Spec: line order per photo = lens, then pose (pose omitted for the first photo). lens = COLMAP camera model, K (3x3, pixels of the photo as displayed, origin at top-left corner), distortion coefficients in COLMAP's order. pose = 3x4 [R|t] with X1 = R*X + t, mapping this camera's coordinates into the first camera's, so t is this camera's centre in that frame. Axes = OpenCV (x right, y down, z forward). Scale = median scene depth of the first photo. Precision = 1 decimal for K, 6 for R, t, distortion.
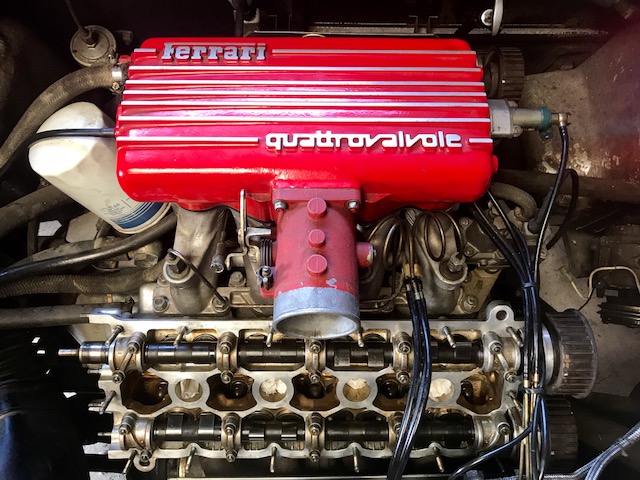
lens RADIAL K [[523.3, 0, 321.5], [0, 523.3, 239.8], [0, 0, 1]] dist [-0.014561, -0.001865]
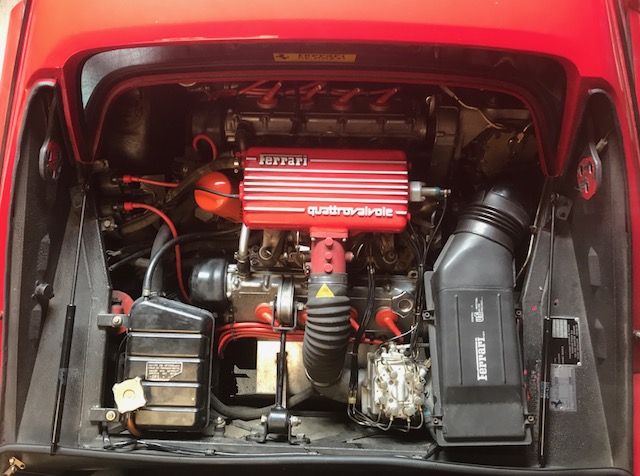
lens RADIAL K [[520.2, 0, 318.9], [0, 520.2, 238.1], [0, 0, 1]] dist [0.003491, 0.000062]
pose [[0.998946, 0.027853, -0.036497, 0.030049], [-0.015986, 0.956221, 0.292209, -0.744919], [0.043038, -0.291318, 0.955658, -1.236217]]
